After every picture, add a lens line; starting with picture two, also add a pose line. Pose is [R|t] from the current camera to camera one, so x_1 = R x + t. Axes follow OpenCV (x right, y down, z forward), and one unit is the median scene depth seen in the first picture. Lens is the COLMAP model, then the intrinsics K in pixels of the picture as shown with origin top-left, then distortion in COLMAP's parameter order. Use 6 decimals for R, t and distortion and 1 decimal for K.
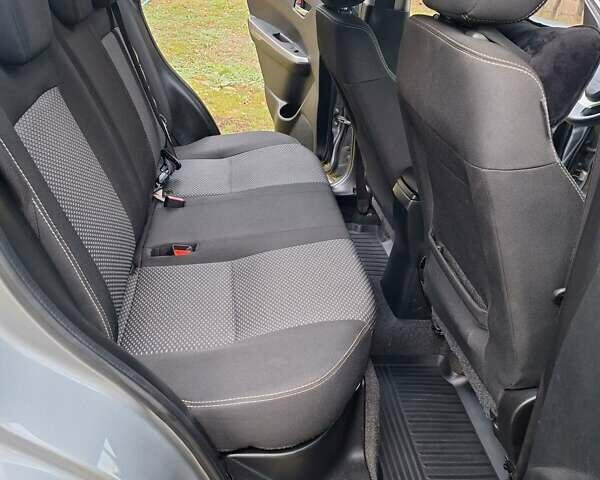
lens RADIAL K [[549.8, 0, 300.0], [0, 549.8, 240.0], [0, 0, 1]] dist [0.045388, 0.000000]
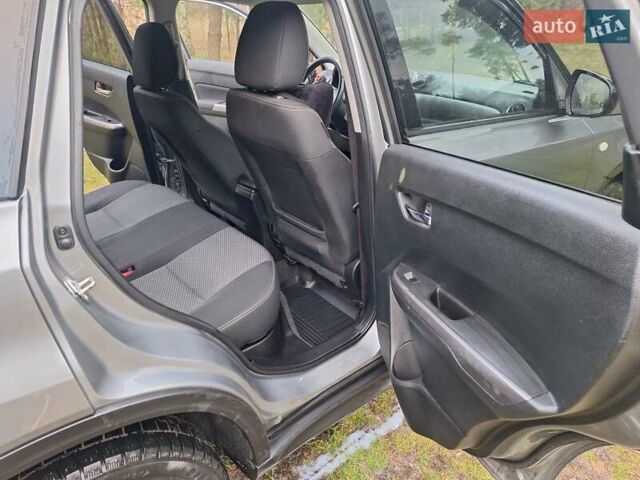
lens RADIAL K [[447.5, 0, 320.1], [0, 447.5, 239.9], [0, 0, 1]] dist [0.051888, -0.044657]
pose [[0.821214, -0.349773, 0.450850, -0.324357], [0.347543, 0.933241, 0.090972, 0.009192], [-0.452571, 0.081983, 0.887952, -0.315375]]
